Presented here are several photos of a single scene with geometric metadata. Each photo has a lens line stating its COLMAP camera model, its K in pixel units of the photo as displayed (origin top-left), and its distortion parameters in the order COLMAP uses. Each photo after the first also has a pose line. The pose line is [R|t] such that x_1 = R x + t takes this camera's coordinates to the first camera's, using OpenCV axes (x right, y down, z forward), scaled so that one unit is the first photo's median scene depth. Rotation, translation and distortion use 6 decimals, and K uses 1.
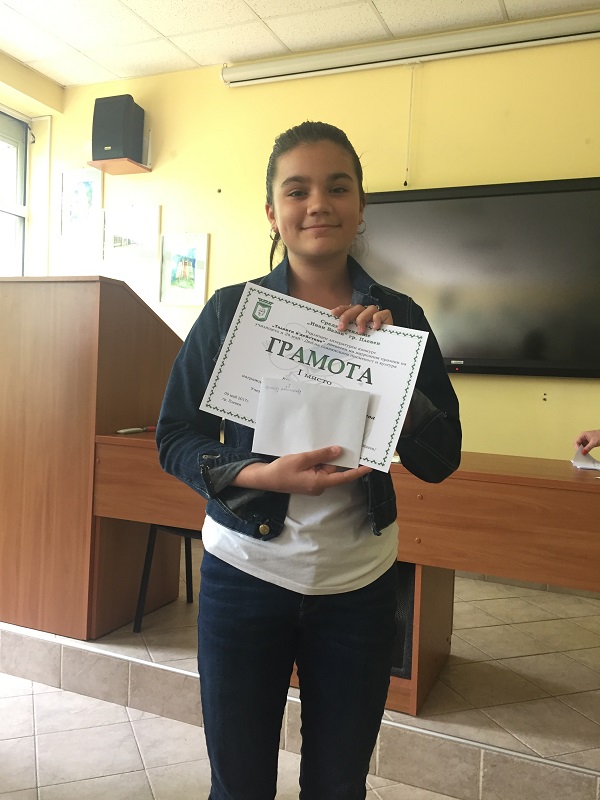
lens RADIAL K [[708.1, 0, 300.4], [0, 708.1, 399.1], [0, 0, 1]] dist [0.072814, -0.076622]
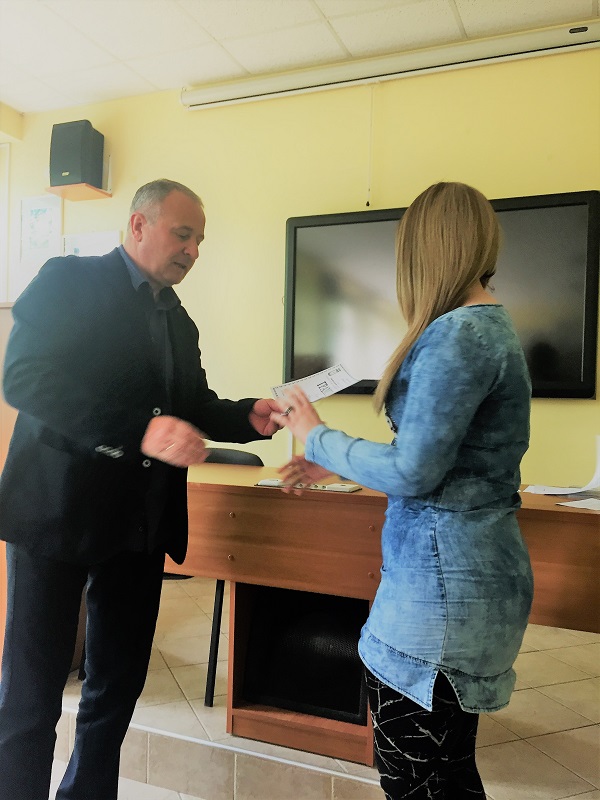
lens RADIAL K [[708.1, 0, 301.7], [0, 708.1, 399.0], [0, 0, 1]] dist [0.072814, -0.076622]
pose [[0.999694, -0.021404, 0.012417, 0.037614], [0.021842, 0.999102, -0.036298, -0.000410], [-0.011629, 0.036558, 0.999264, 0.031274]]
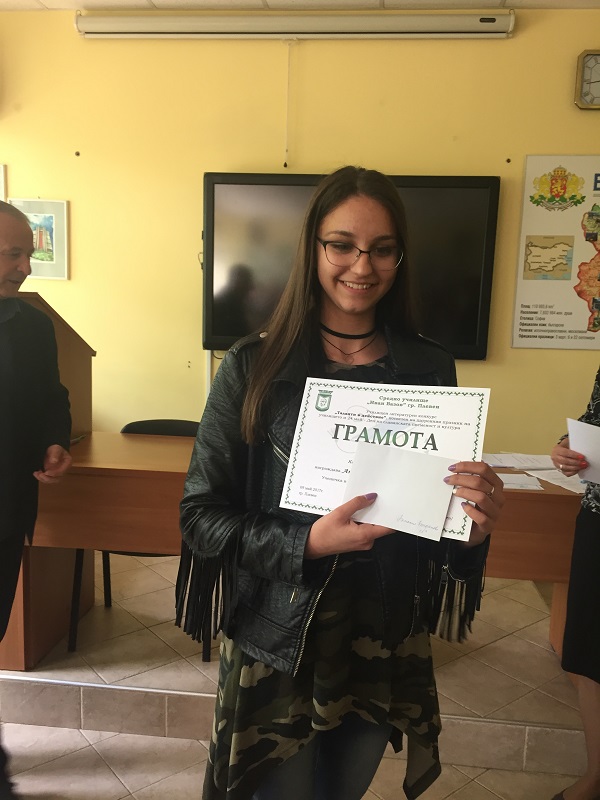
lens RADIAL K [[708.1, 0, 298.6], [0, 708.1, 399.7], [0, 0, 1]] dist [0.072814, -0.076622]
pose [[0.954099, -0.055190, 0.294362, -0.141934], [0.020321, 0.992539, 0.120226, -0.090419], [-0.298801, -0.108725, 0.948102, 0.006765]]
